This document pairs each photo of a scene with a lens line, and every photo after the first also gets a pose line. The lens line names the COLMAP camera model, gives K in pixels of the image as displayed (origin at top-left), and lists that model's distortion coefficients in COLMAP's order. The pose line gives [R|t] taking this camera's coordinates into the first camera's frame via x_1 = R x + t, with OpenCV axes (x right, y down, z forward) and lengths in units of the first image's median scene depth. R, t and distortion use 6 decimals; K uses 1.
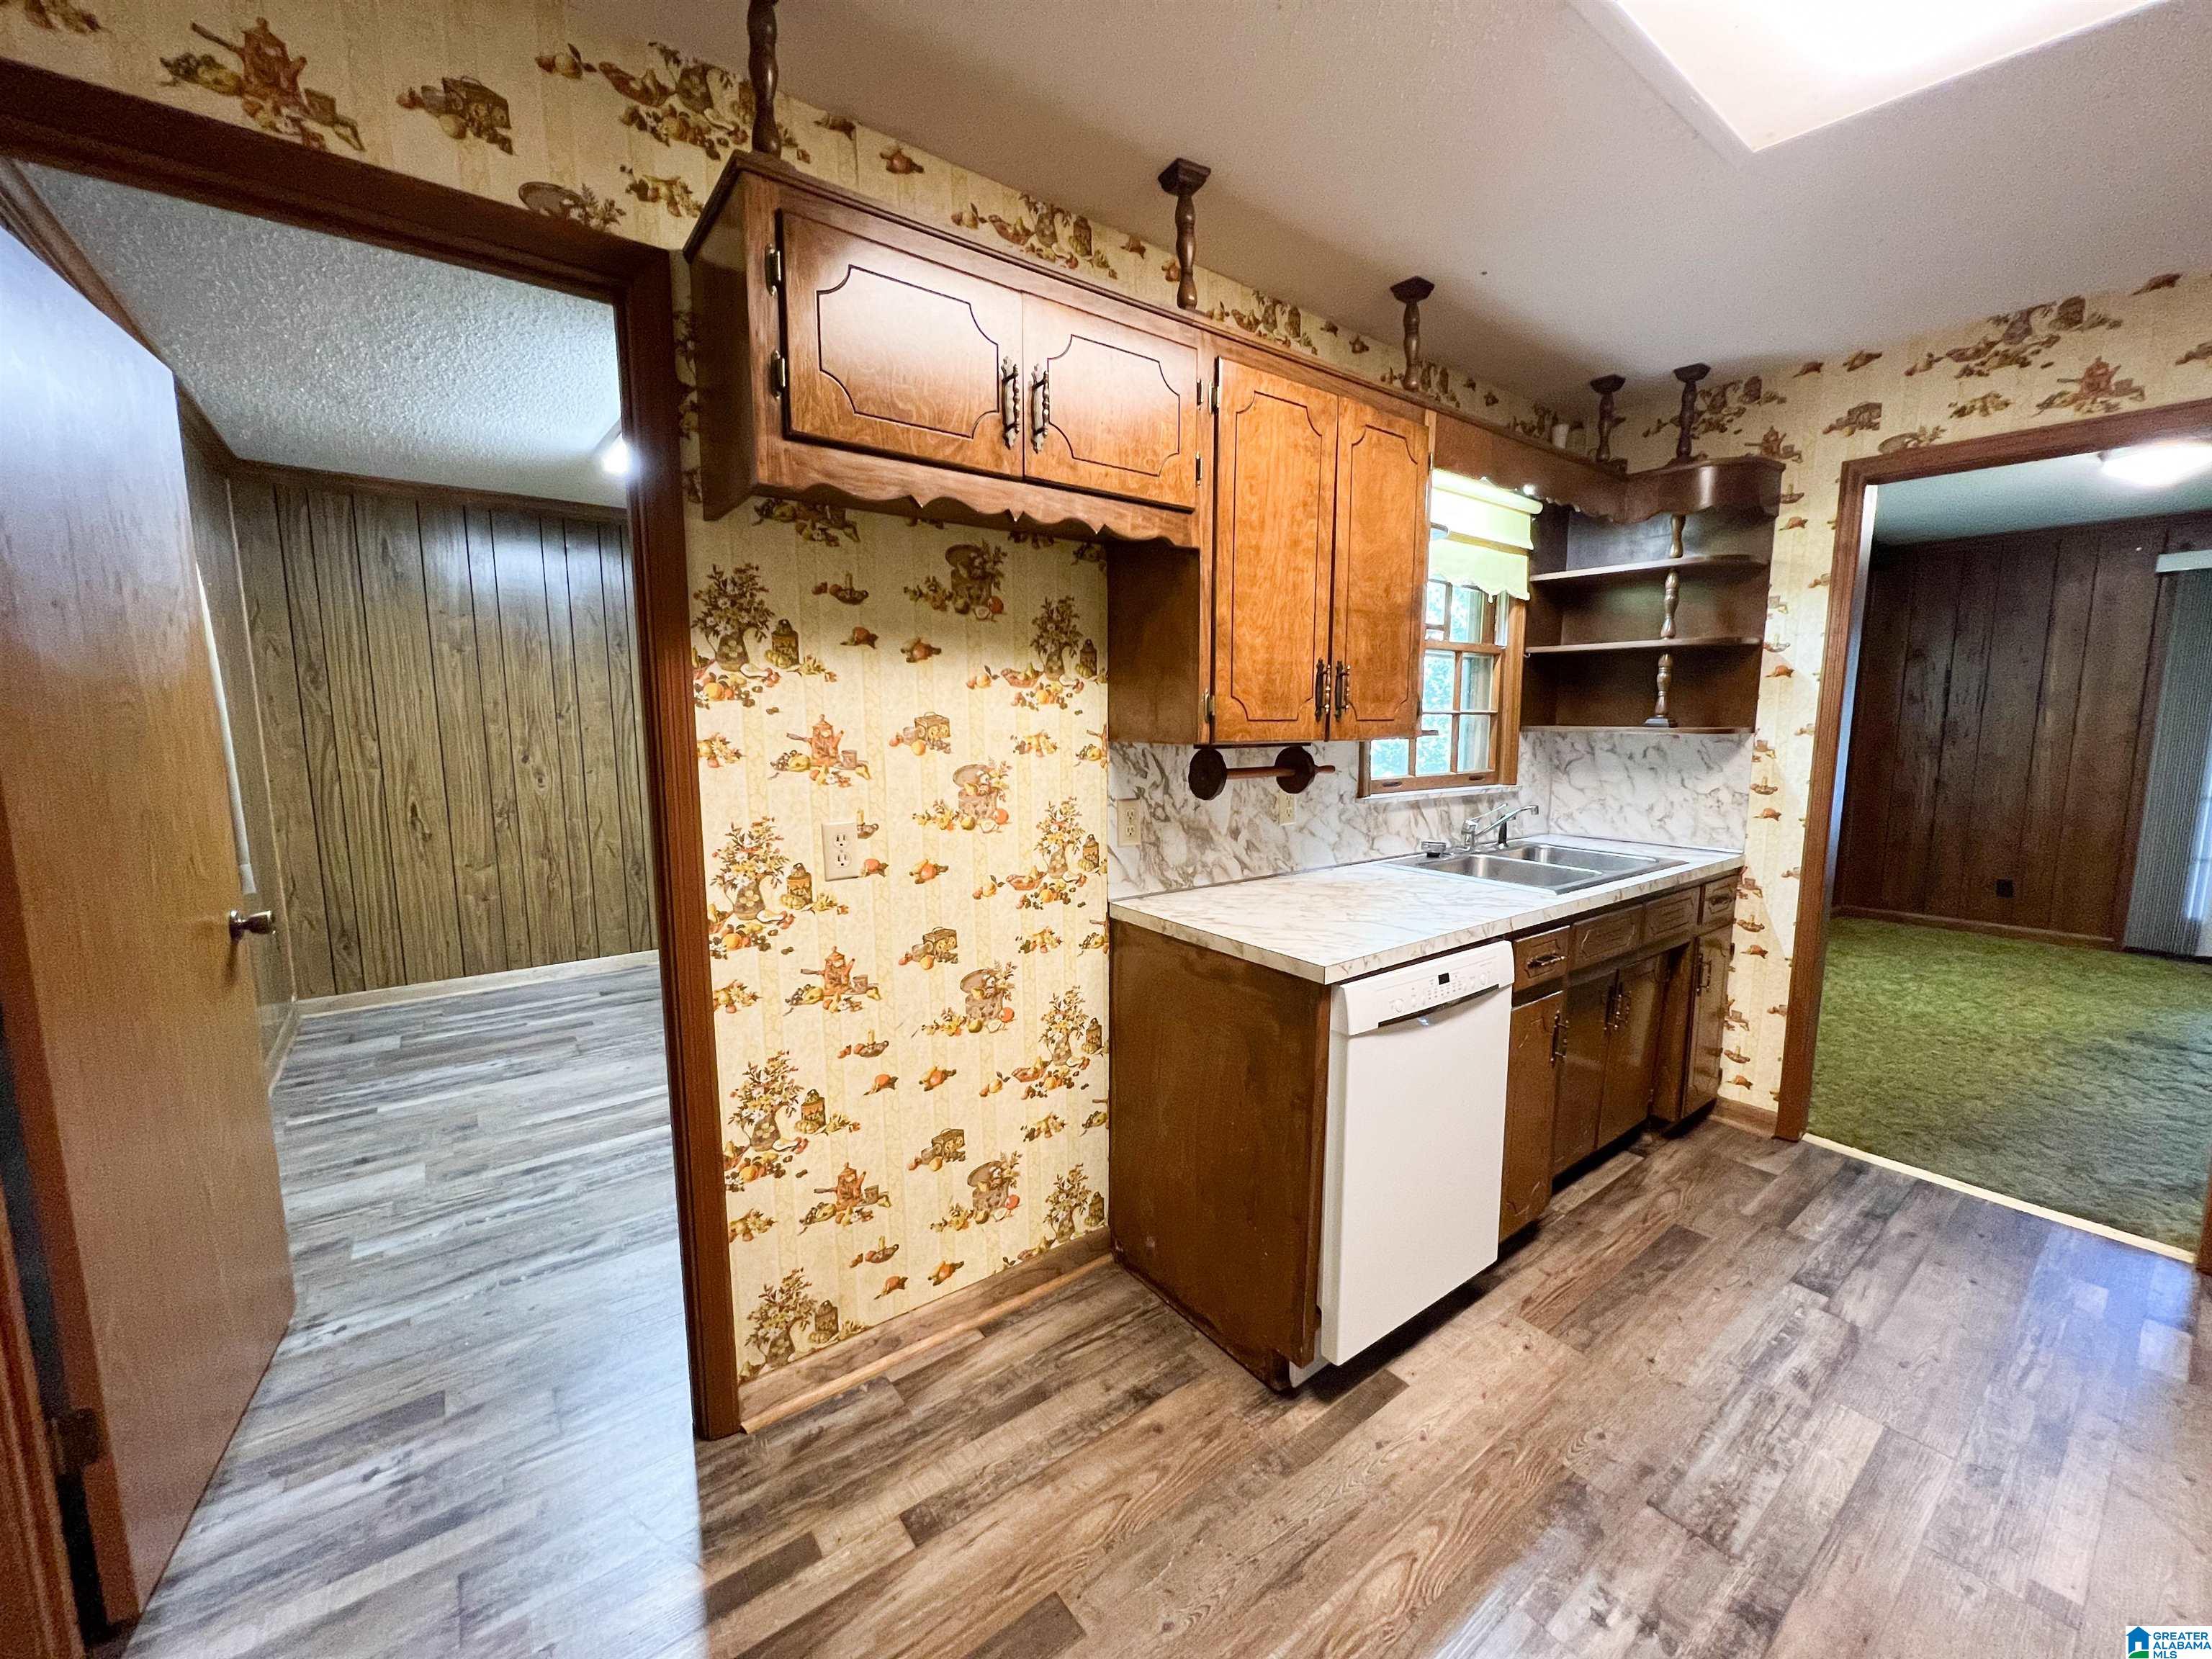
lens RADIAL K [[883.5, 0, 1106.4], [0, 883.5, 832.9], [0, 0, 1]] dist [-0.001149, -0.000071]
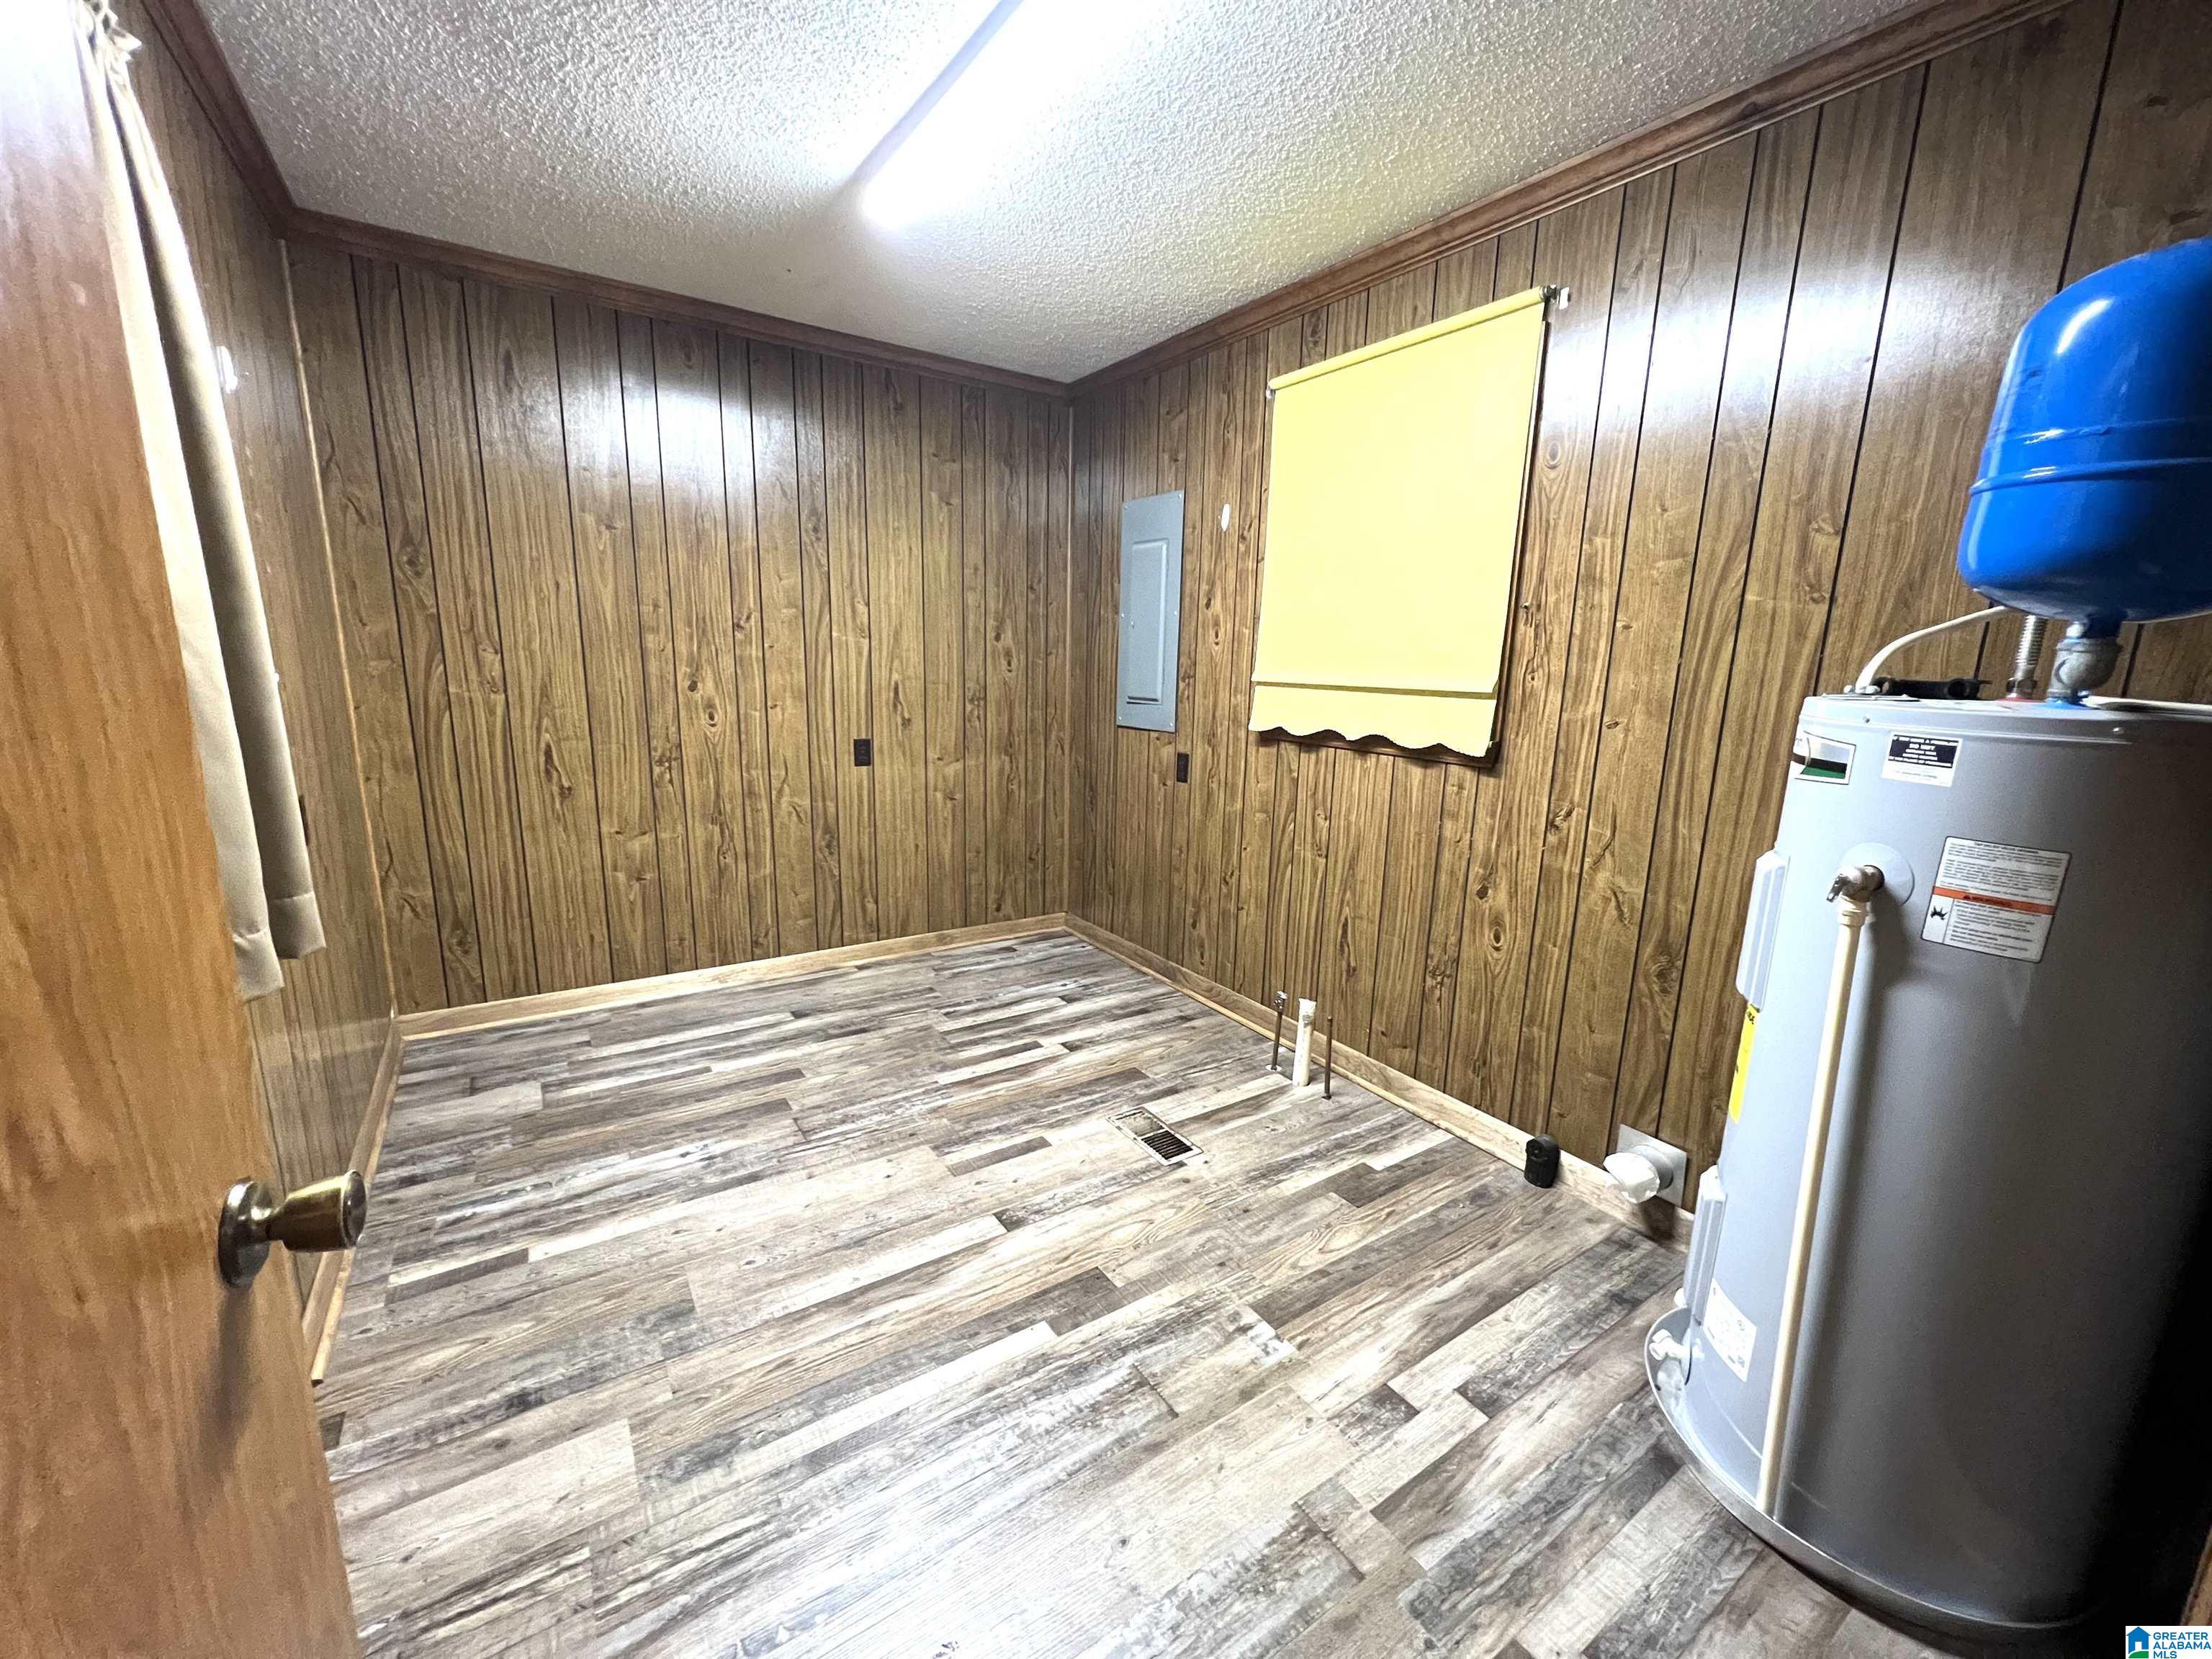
lens RADIAL K [[883.5, 0, 1105.6], [0, 883.5, 832.5], [0, 0, 1]] dist [-0.001149, -0.000071]
pose [[0.997452, 0.043076, -0.056861, -0.314923], [-0.038997, 0.996714, 0.070990, -0.032729], [0.059733, -0.068592, 0.995855, 0.337054]]
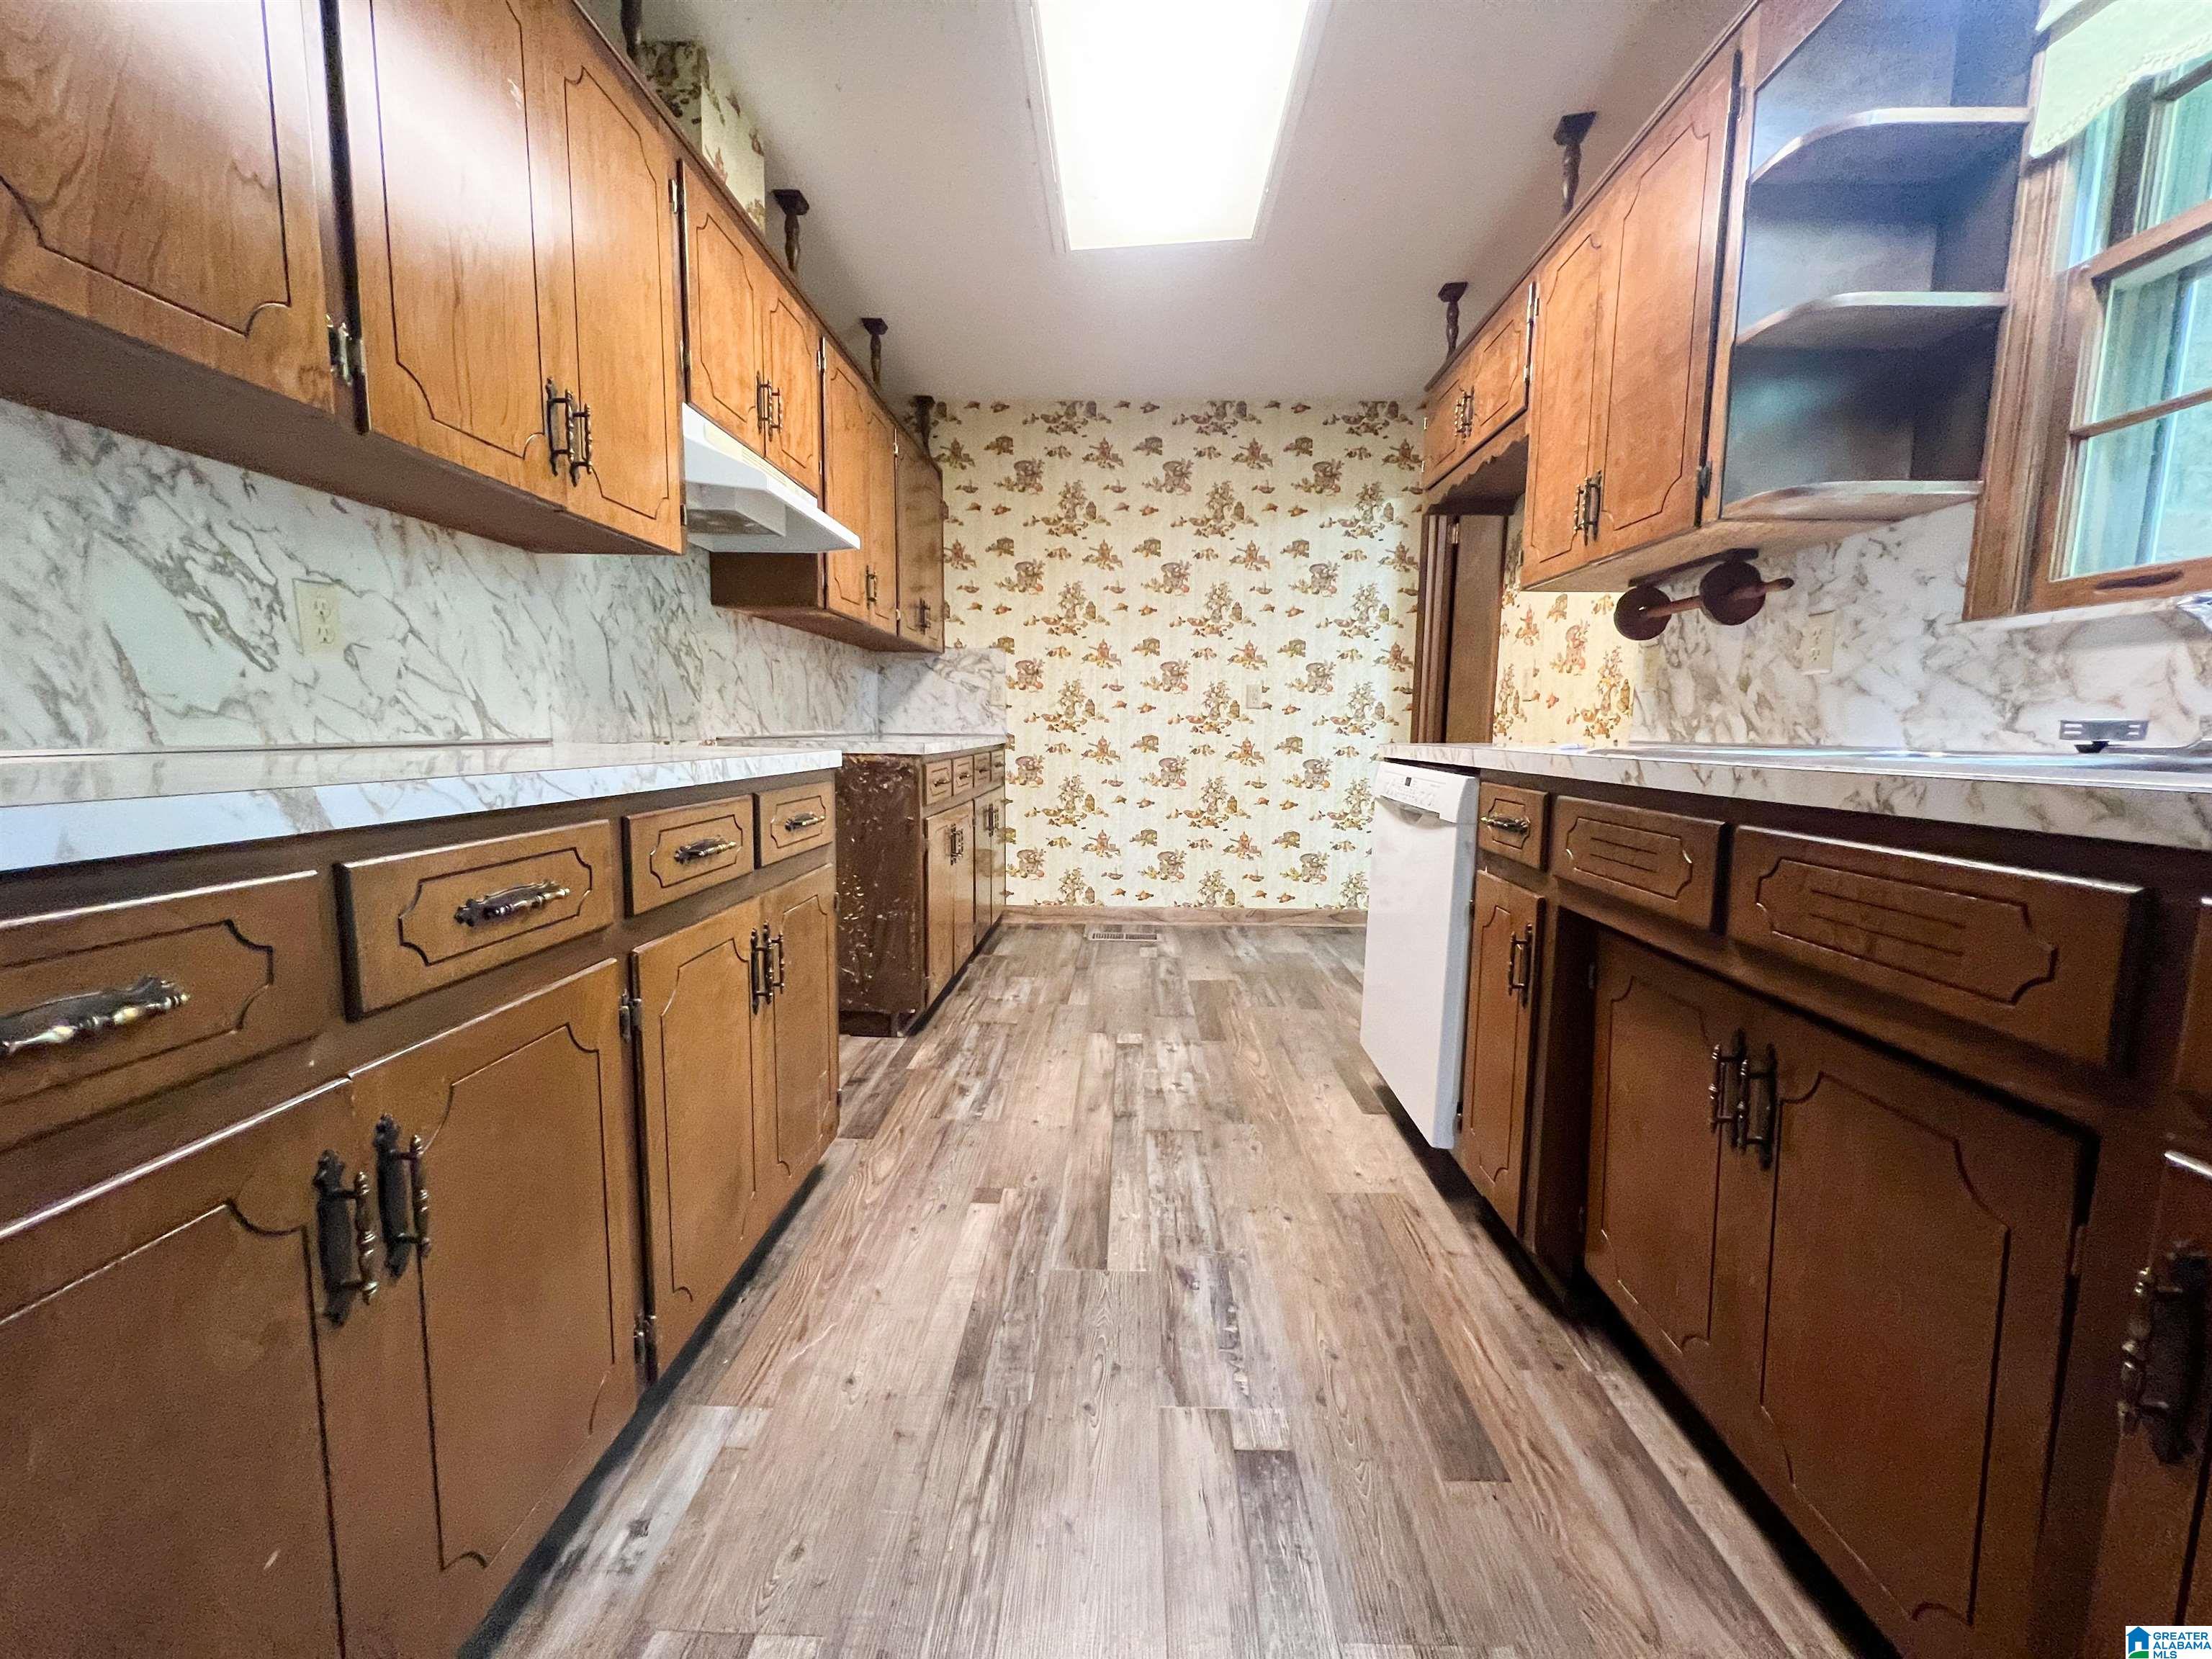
lens RADIAL K [[883.5, 0, 1107.2], [0, 883.5, 829.6], [0, 0, 1]] dist [-0.001149, -0.000071]
pose [[-0.628634, 0.083019, -0.773258, 0.670597], [-0.111539, 0.974382, 0.195289, 0.022128], [0.769661, 0.209014, -0.603270, 0.629547]]
